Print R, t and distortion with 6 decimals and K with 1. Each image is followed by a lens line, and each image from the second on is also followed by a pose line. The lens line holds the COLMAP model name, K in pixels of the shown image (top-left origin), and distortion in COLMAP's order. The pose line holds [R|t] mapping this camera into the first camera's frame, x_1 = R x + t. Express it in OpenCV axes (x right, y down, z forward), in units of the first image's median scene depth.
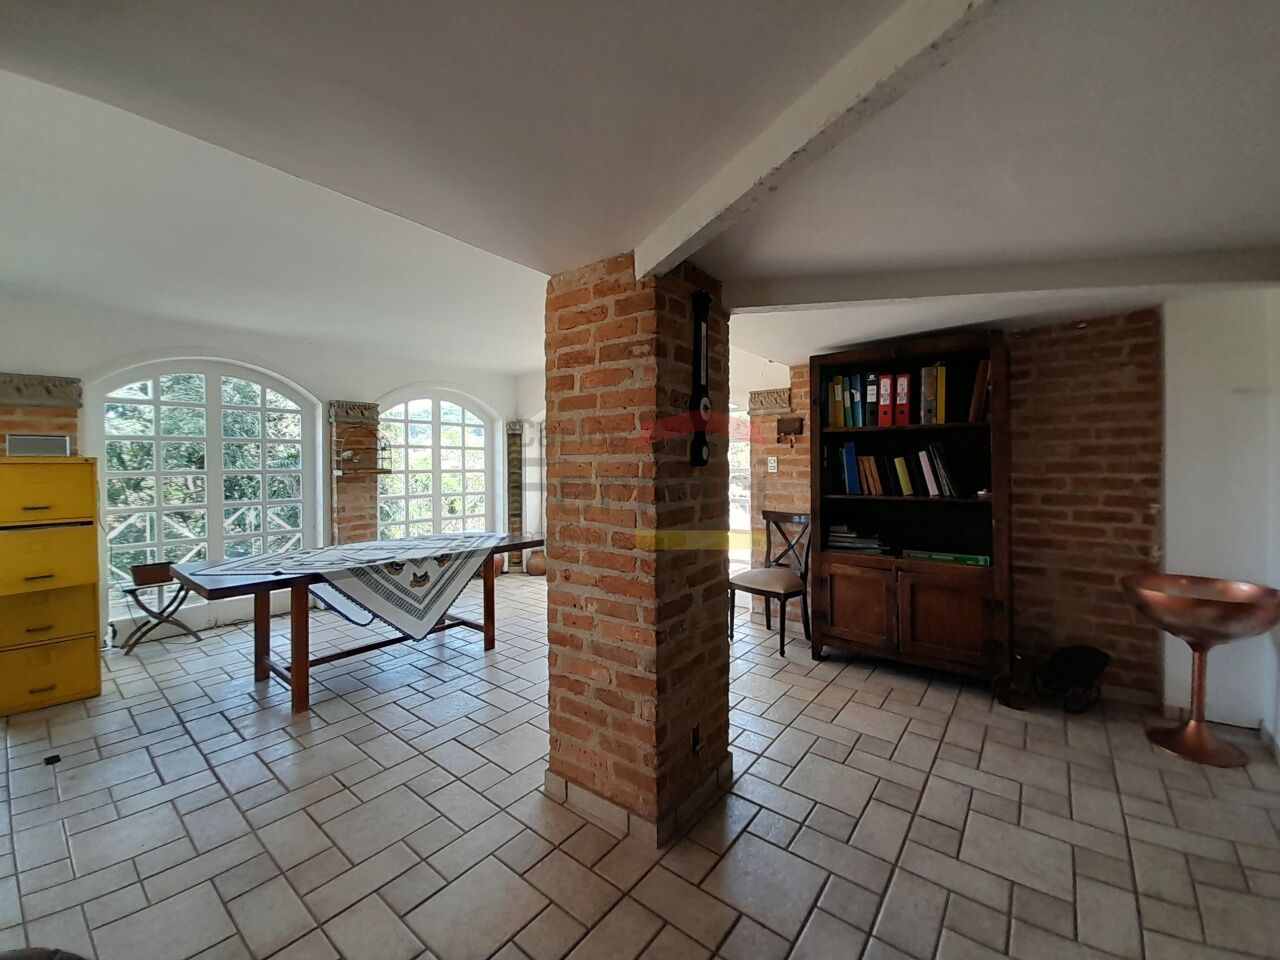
lens RADIAL K [[510.1, 0, 634.6], [0, 510.1, 472.5], [0, 0, 1]] dist [0.001136, -0.000181]
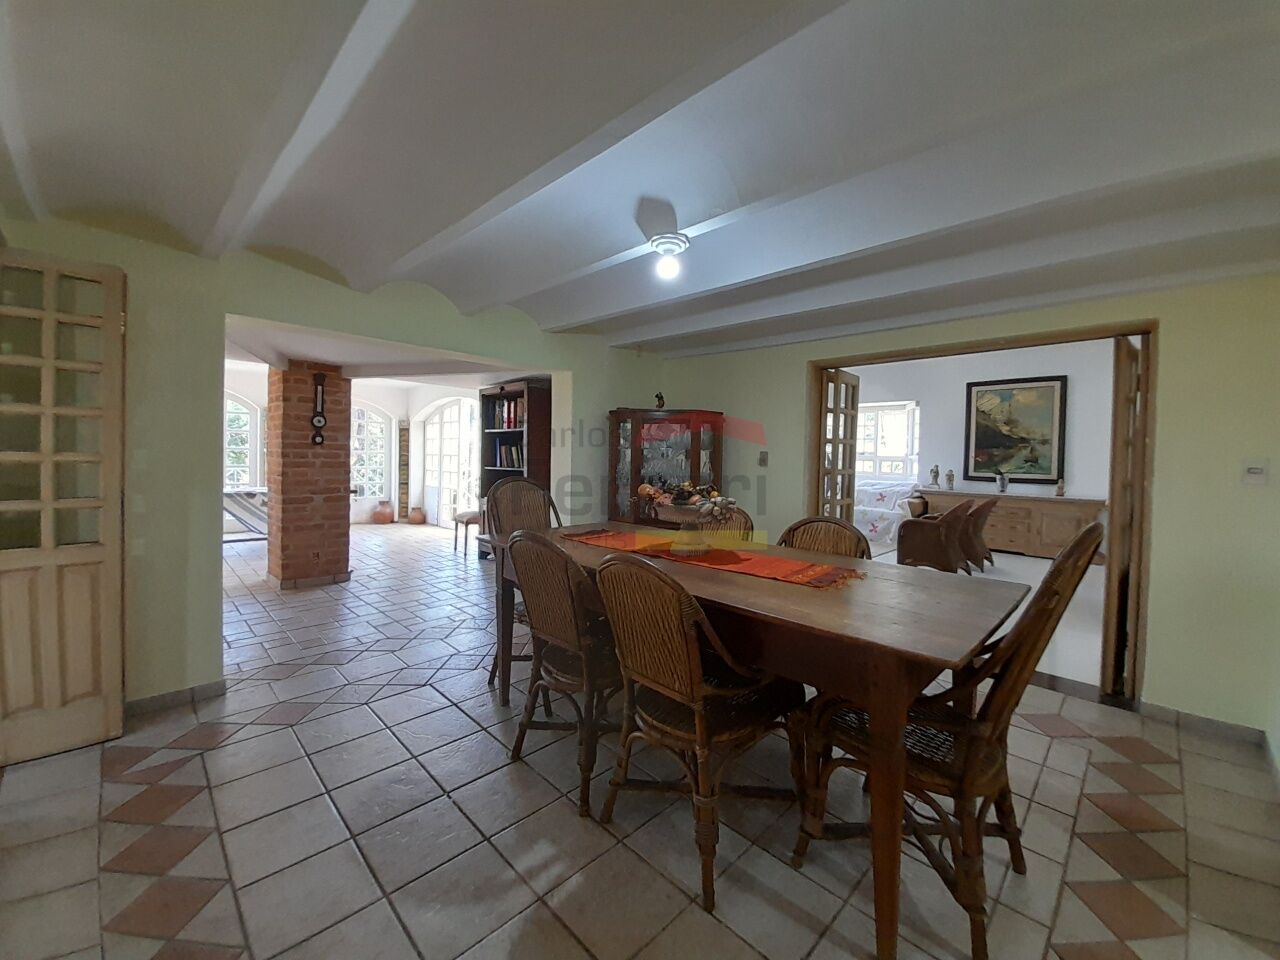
lens RADIAL K [[510.1, 0, 648.0], [0, 510.1, 476.0], [0, 0, 1]] dist [0.001136, -0.000181]
pose [[0.993114, 0.024302, -0.114607, 1.819564], [-0.022213, 0.999564, 0.019471, 0.047940], [0.115030, -0.016791, 0.993220, -1.134439]]
